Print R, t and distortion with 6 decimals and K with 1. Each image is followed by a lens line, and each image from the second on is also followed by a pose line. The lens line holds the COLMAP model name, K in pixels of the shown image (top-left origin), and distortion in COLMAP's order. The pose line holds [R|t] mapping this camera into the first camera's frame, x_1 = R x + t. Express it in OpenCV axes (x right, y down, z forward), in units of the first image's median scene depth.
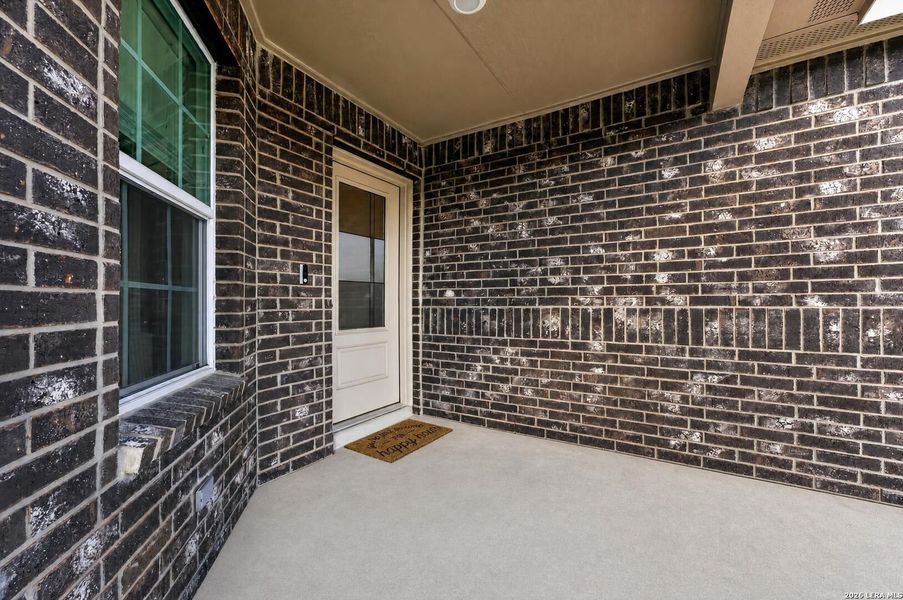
lens RADIAL K [[369.6, 0, 466.5], [0, 369.6, 296.8], [0, 0, 1]] dist [-0.032247, 0.024124]
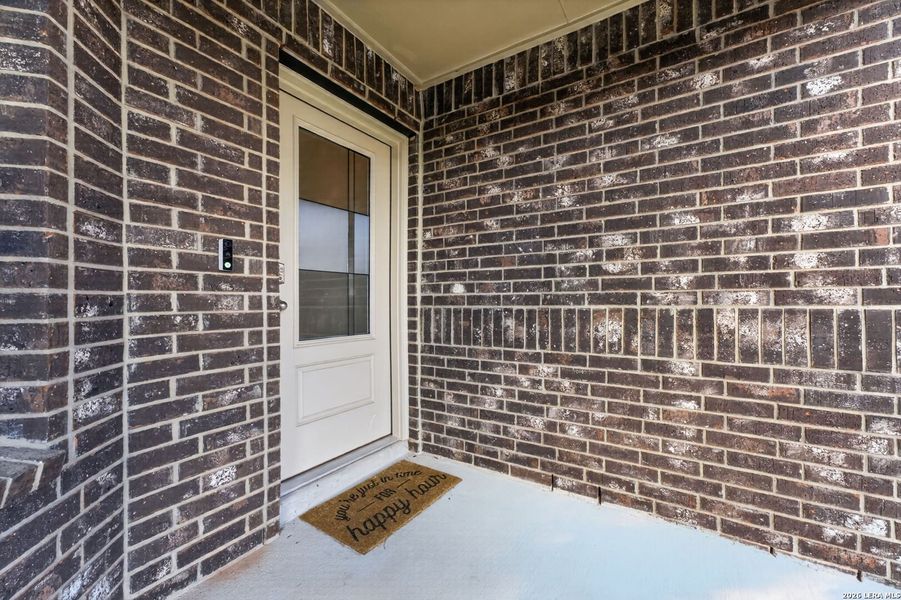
lens RADIAL K [[365.1, 0, 451.9], [0, 365.1, 298.9], [0, 0, 1]] dist [-0.030621, 0.023479]
pose [[0.998611, -0.001789, -0.052653, -0.023958], [0.002182, 0.999970, 0.007412, 0.007853], [0.052639, -0.007517, 0.998585, 0.339154]]
